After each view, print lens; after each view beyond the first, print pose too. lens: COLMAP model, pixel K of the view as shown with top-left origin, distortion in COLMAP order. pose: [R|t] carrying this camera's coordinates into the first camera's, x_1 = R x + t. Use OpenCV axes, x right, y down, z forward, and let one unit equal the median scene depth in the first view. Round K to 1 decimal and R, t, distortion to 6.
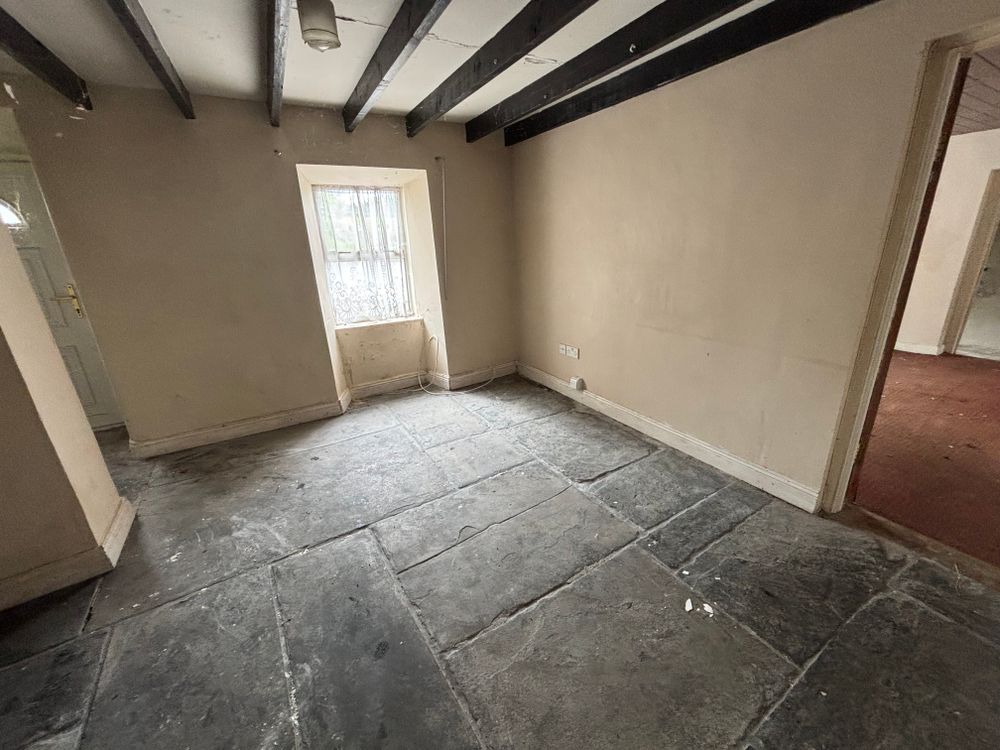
lens RADIAL K [[406.1, 0, 495.5], [0, 406.1, 371.8], [0, 0, 1]] dist [-0.001066, 0.001368]
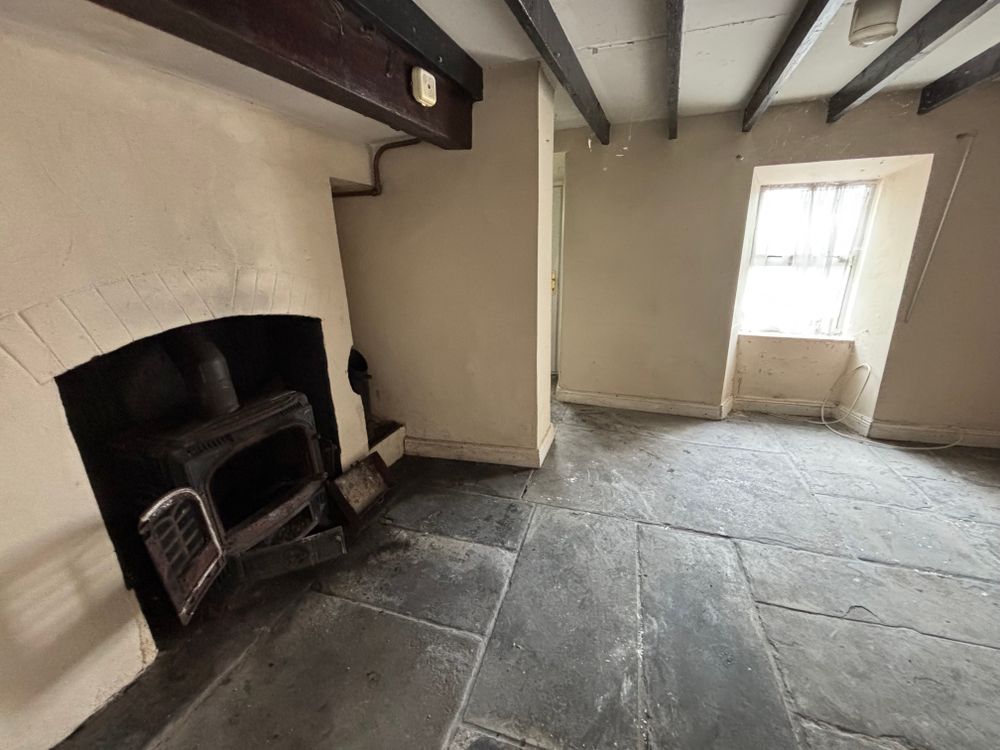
lens RADIAL K [[406.1, 0, 497.9], [0, 406.1, 370.0], [0, 0, 1]] dist [-0.001066, 0.001368]
pose [[0.642618, 0.250802, -0.723976, -0.060129], [-0.250424, 0.961764, 0.110895, 0.020049], [0.724106, 0.110038, 0.680854, -0.098856]]
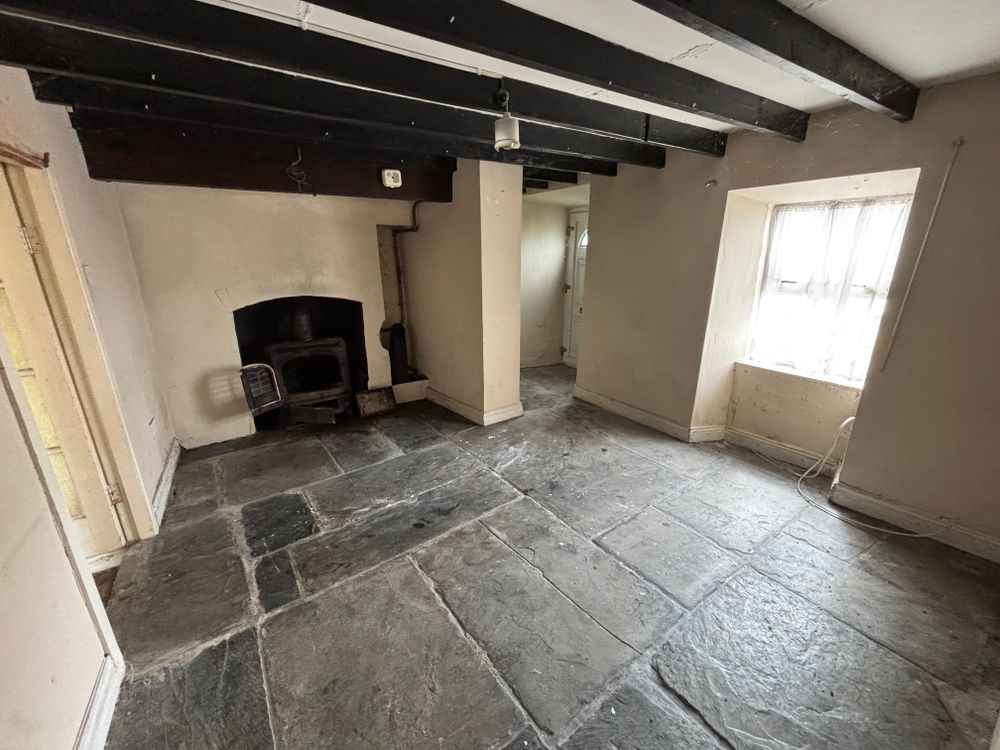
lens RADIAL K [[406.1, 0, 502.2], [0, 406.1, 372.2], [0, 0, 1]] dist [-0.001066, 0.001368]
pose [[0.073026, 0.322777, -0.943654, 0.662322], [-0.314188, 0.905448, 0.285394, -0.270925], [0.946548, 0.275644, 0.167534, 0.533034]]
